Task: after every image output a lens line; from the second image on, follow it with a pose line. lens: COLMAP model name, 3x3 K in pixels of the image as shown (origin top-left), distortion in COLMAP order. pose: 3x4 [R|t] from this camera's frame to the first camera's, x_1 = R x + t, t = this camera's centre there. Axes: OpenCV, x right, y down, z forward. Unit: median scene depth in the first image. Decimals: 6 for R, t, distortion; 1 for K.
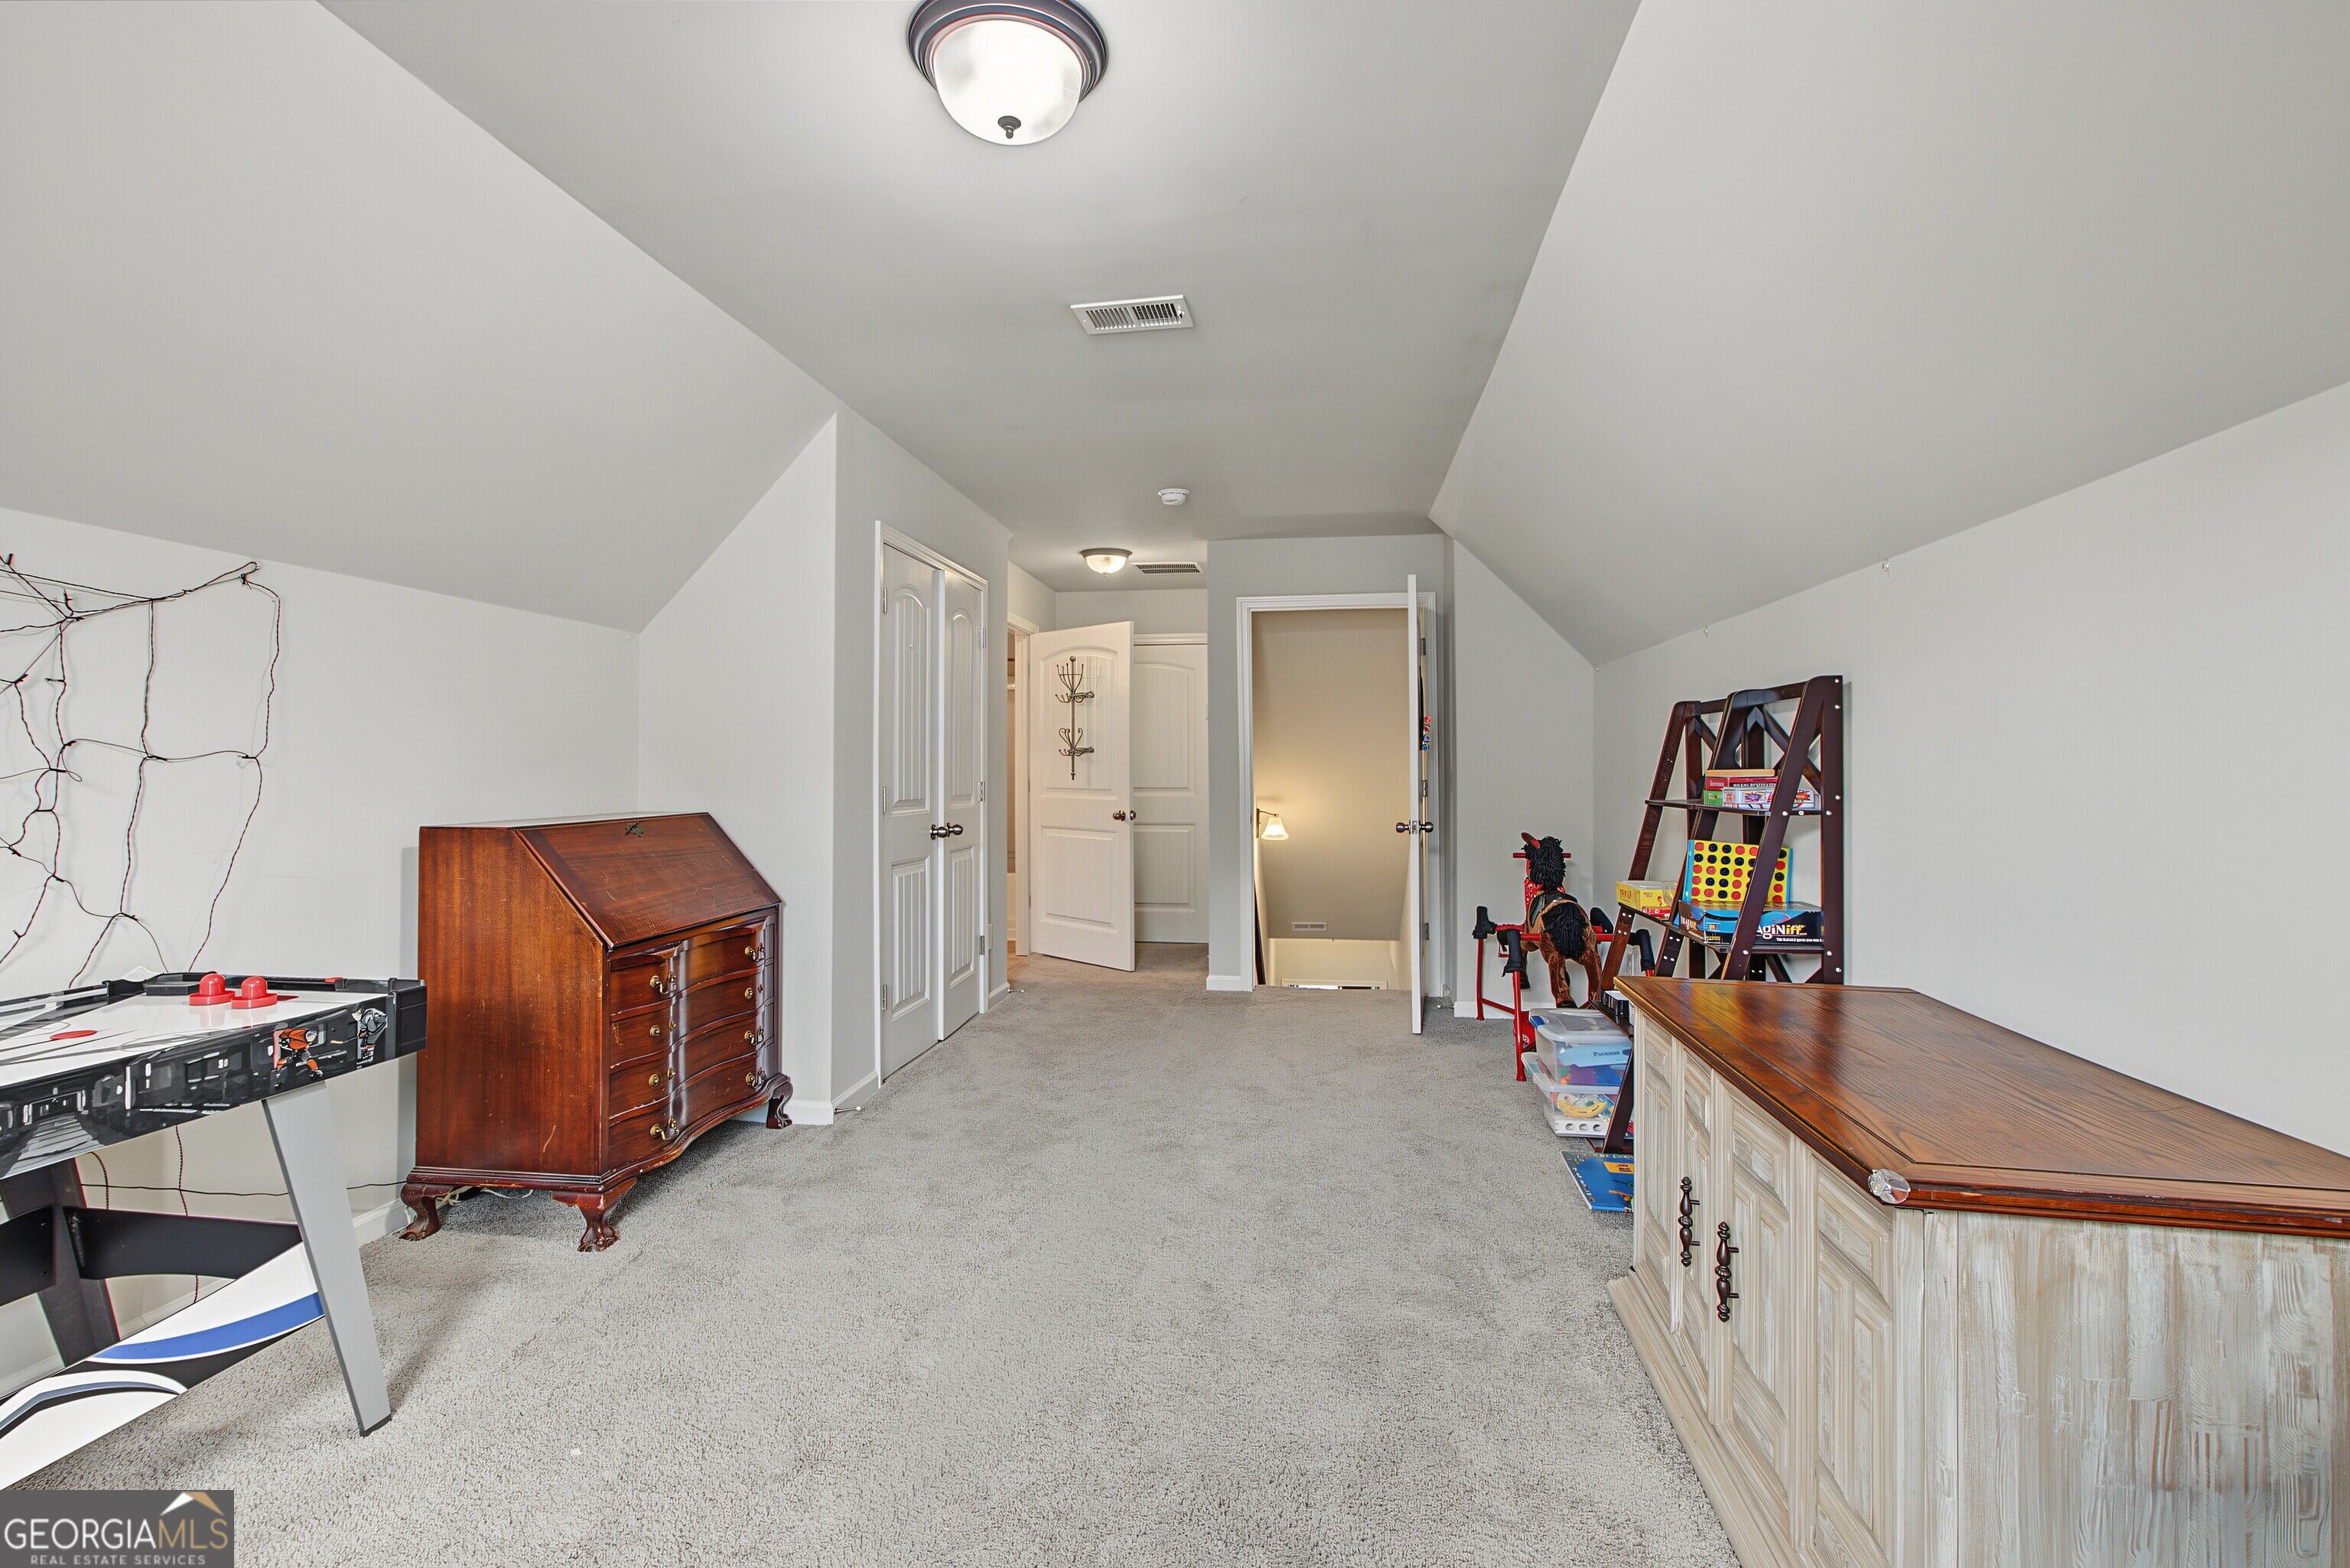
lens RADIAL K [[1101.8, 0, 1154.6], [0, 1101.8, 776.1], [0, 0, 1]] dist [0.007285, -0.001325]
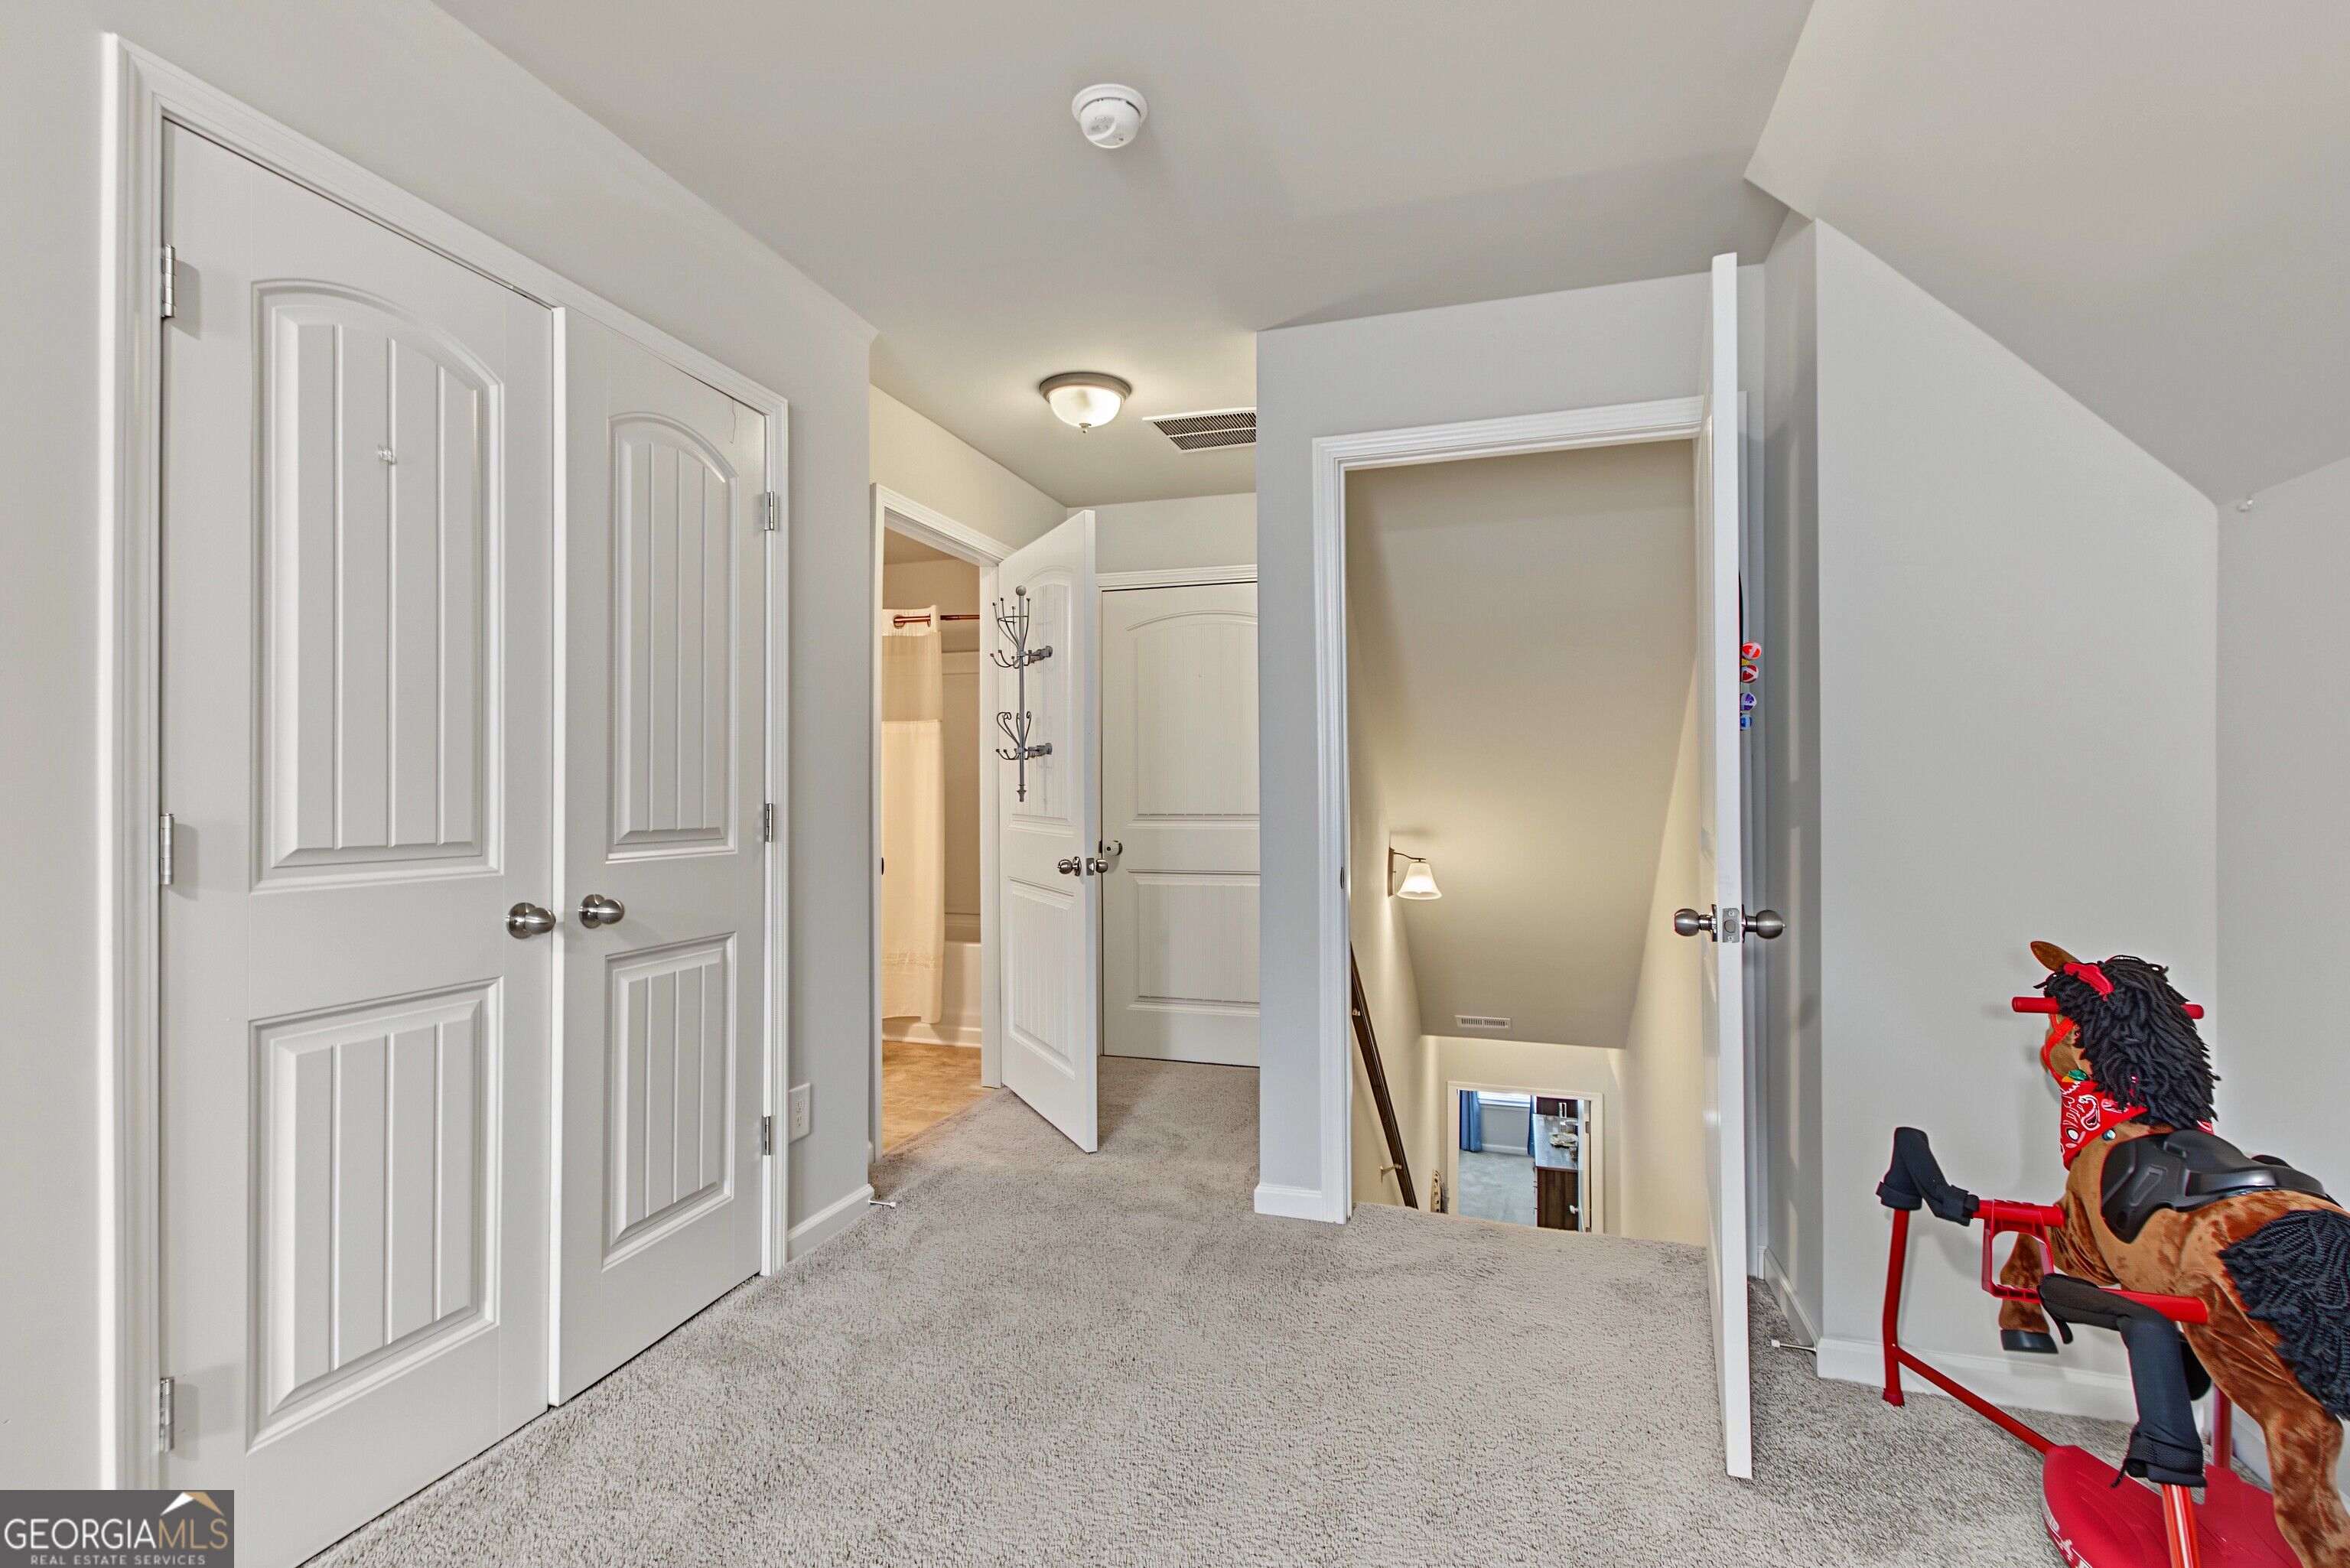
lens RADIAL K [[1094.2, 0, 1146.6], [0, 1094.2, 792.0], [0, 0, 1]] dist [0.000270, -0.000658]
pose [[0.985631, 0.001983, -0.168901, 0.087173], [-0.003341, 0.999964, -0.007761, 0.003600], [0.168880, 0.008213, 0.985602, 0.515852]]
